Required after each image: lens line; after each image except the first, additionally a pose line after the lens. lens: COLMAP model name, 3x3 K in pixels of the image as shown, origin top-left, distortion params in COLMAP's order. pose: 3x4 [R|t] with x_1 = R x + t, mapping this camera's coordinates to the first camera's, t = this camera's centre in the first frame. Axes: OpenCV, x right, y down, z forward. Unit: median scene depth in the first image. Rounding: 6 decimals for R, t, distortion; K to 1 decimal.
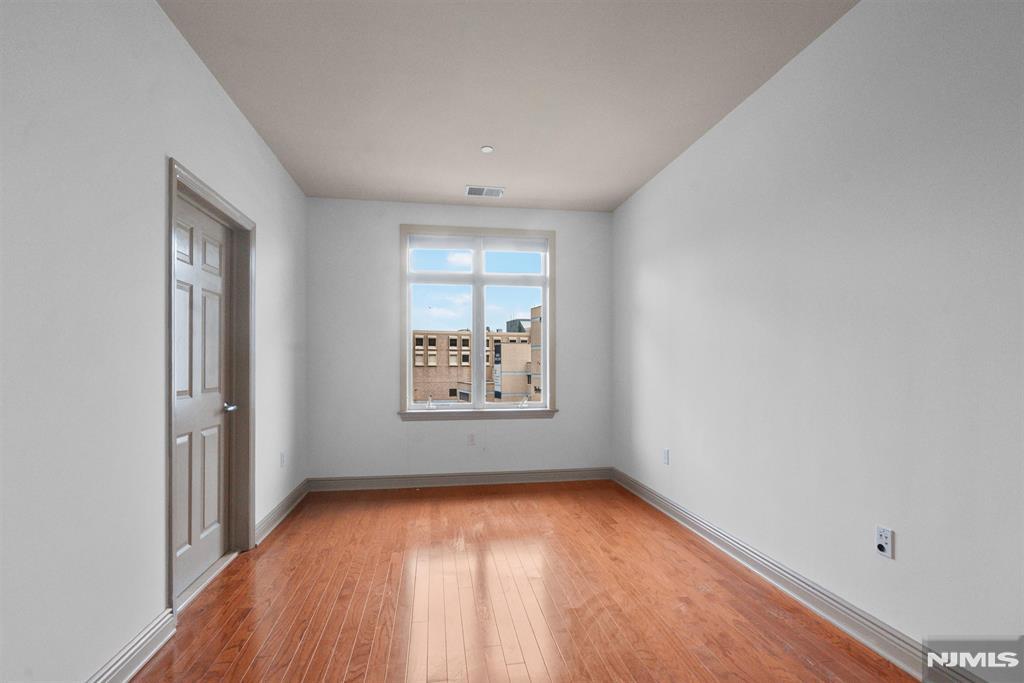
lens RADIAL K [[477.6, 0, 510.7], [0, 477.6, 365.3], [0, 0, 1]] dist [-0.000433, 0.000250]
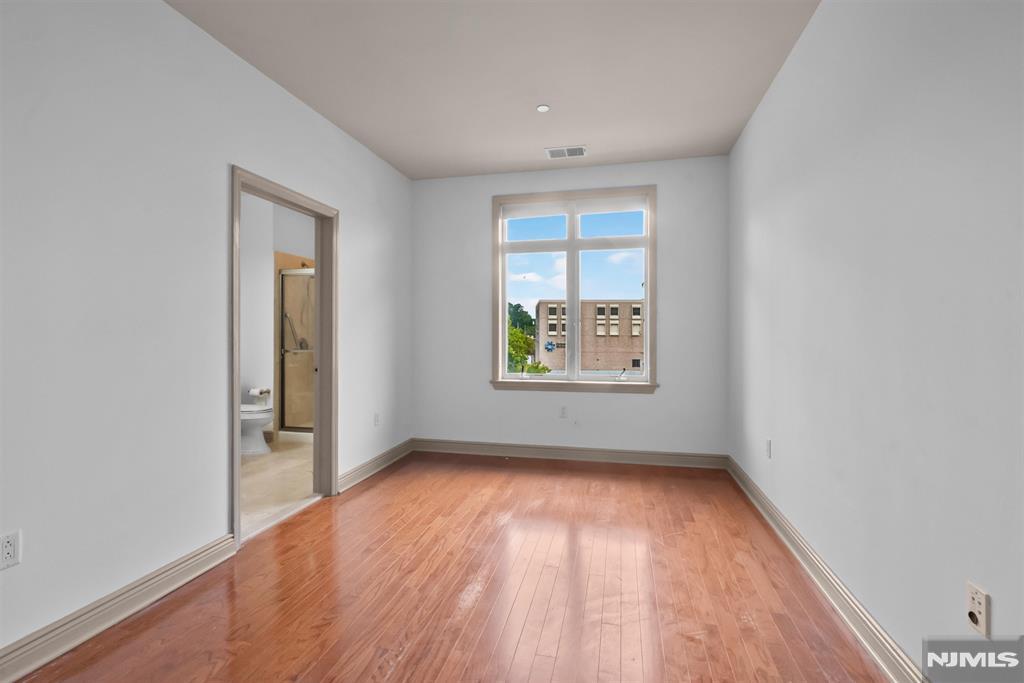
lens RADIAL K [[480.8, 0, 508.9], [0, 480.8, 335.9], [0, 0, 1]] dist [0.000363, 0.000564]
pose [[0.920052, -0.000011, -0.391795, 0.201798], [0.000827, 0.999998, 0.001913, 0.000341], [0.391794, -0.002084, 0.920050, 0.070245]]
